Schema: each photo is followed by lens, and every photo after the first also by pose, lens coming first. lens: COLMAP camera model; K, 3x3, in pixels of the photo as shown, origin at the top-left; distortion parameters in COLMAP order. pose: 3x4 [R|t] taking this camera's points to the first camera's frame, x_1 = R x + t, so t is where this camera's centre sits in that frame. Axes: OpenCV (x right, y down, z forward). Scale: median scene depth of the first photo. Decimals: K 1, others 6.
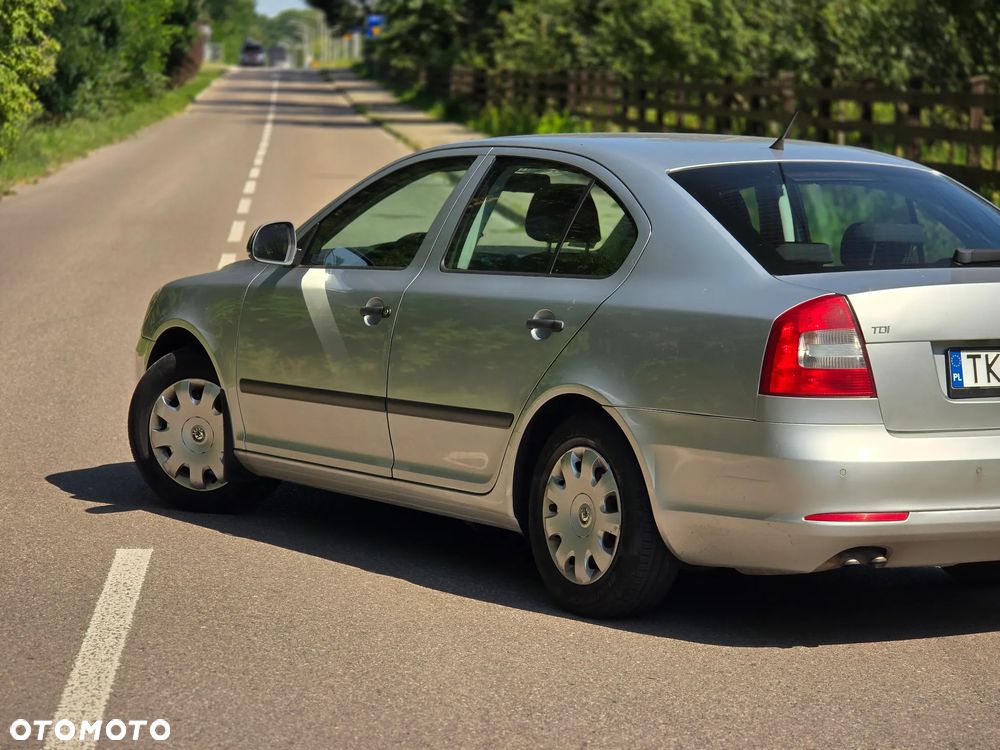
lens RADIAL K [[3132.0, 0, 500.0], [0, 3132.0, 375.0], [0, 0, 1]] dist [0.262508, -0.619782]
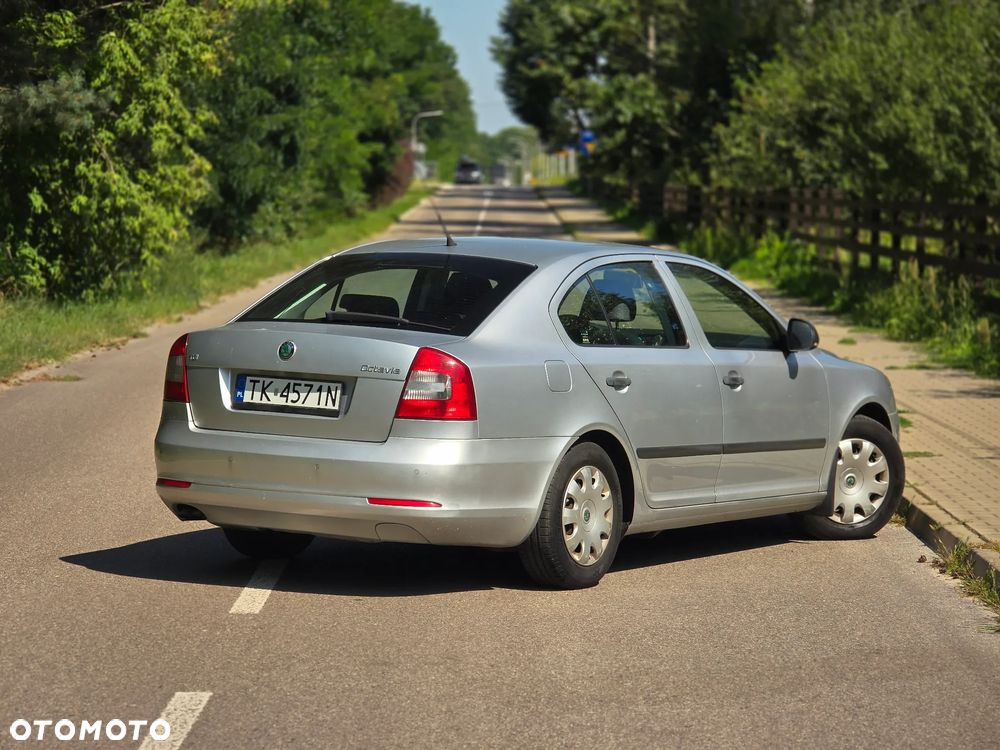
lens RADIAL K [[3132.0, 0, 500.0], [0, 3132.0, 375.0], [0, 0, 1]] dist [0.262508, -0.619782]
pose [[0.997538, 0.000487, -0.070128, 0.002396], [-0.003058, 0.999327, -0.036564, -0.011956], [0.070063, 0.036689, 0.996868, 0.114696]]
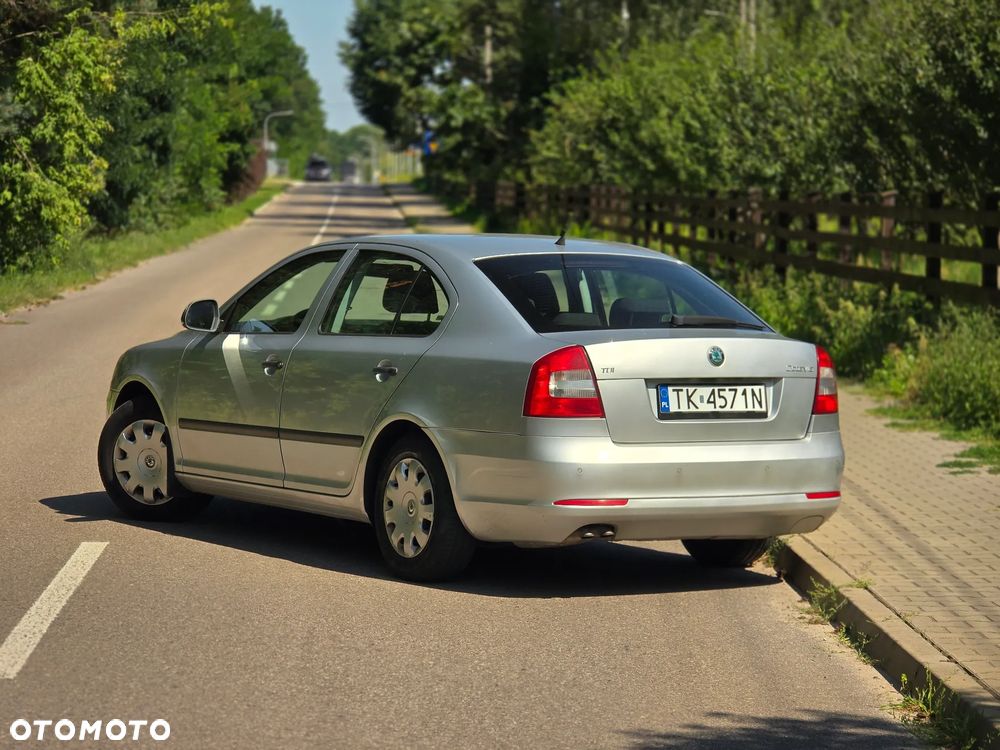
lens RADIAL K [[3132.0, 0, 500.0], [0, 3132.0, 375.0], [0, 0, 1]] dist [0.262508, -0.619782]
pose [[0.999744, -0.000270, -0.022626, 0.017994], [-0.000544, 0.999353, -0.035976, 0.006626], [0.022621, 0.035979, 0.999097, -0.070727]]
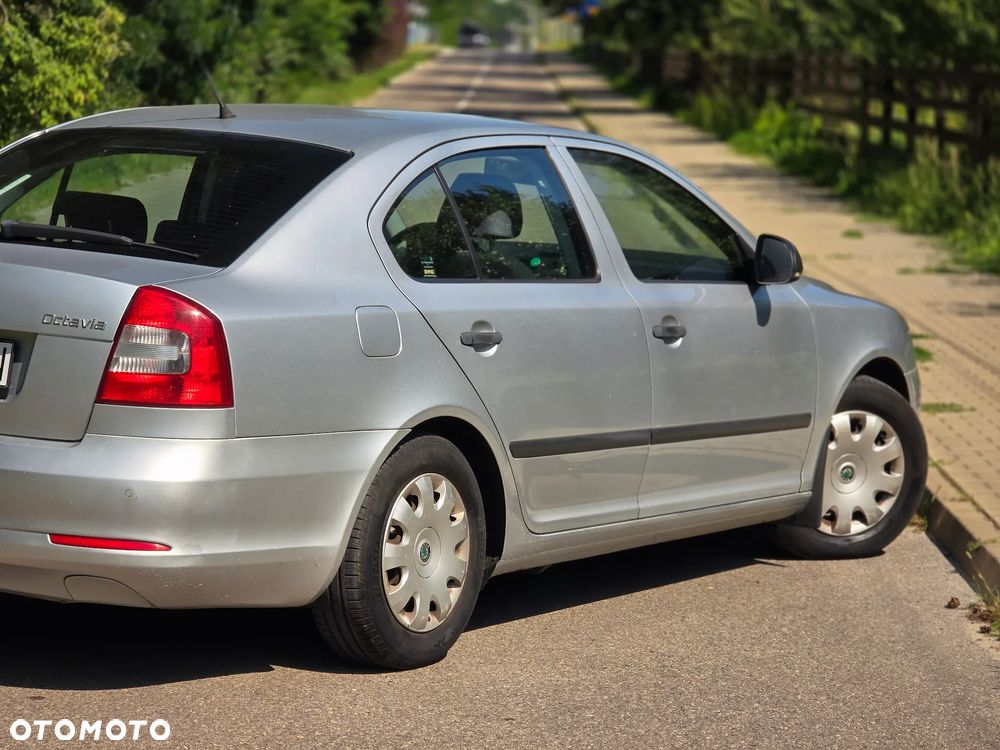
lens RADIAL K [[3132.0, 0, 500.0], [0, 3132.0, 375.0], [0, 0, 1]] dist [0.262508, -0.619782]
pose [[0.997271, 0.015697, -0.072146, 0.006804], [-0.015329, 0.999867, 0.005655, -0.019886], [0.072225, -0.004534, 0.997378, 0.210031]]
